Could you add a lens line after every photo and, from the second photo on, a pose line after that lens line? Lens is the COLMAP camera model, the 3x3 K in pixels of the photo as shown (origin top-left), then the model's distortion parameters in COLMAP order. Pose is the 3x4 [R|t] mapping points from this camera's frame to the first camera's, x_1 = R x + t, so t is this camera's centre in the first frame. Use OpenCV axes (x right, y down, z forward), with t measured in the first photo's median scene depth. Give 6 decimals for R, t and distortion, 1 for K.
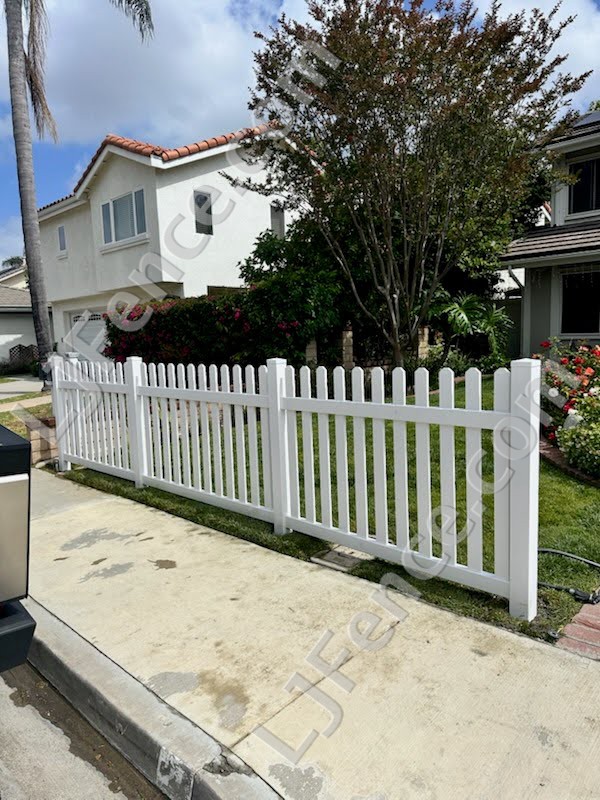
lens RADIAL K [[545.2, 0, 300.0], [0, 545.2, 400.0], [0, 0, 1]] dist [0.002999, 0.000537]
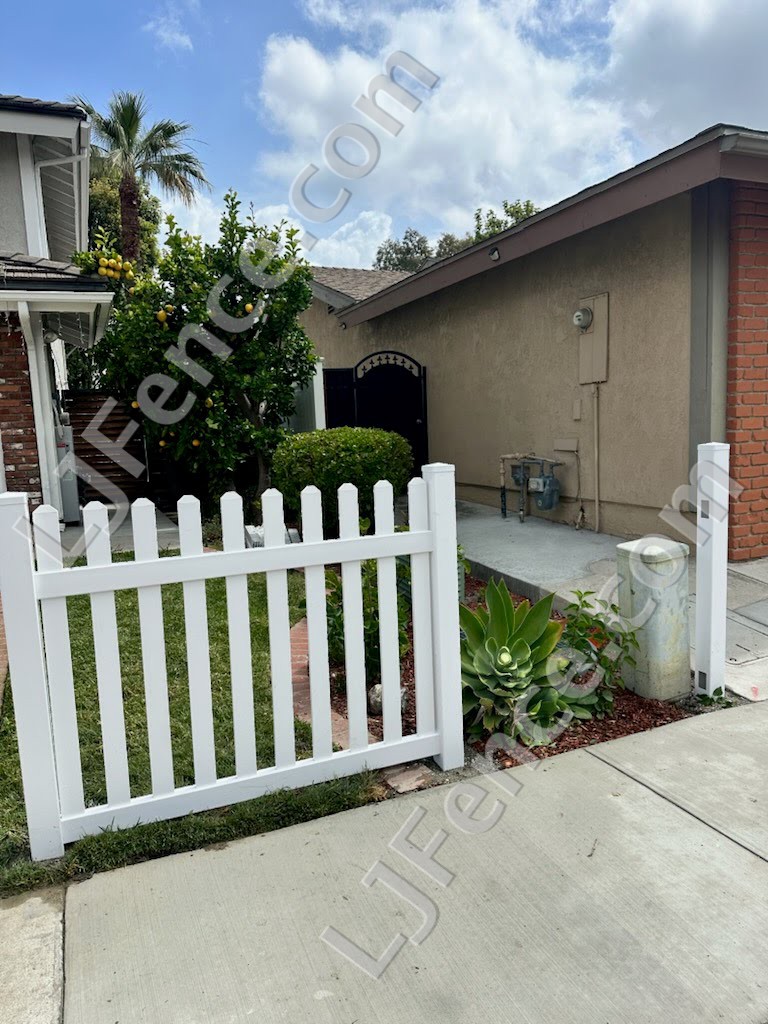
lens RADIAL K [[697.9, 0, 384.0], [0, 697.9, 512.0], [0, 0, 1]] dist [0.002999, 0.000537]
pose [[0.380816, -0.081724, 0.921032, -0.594087], [0.140835, 0.989591, 0.029577, -0.043609], [-0.913863, 0.118450, 0.388362, 0.610304]]
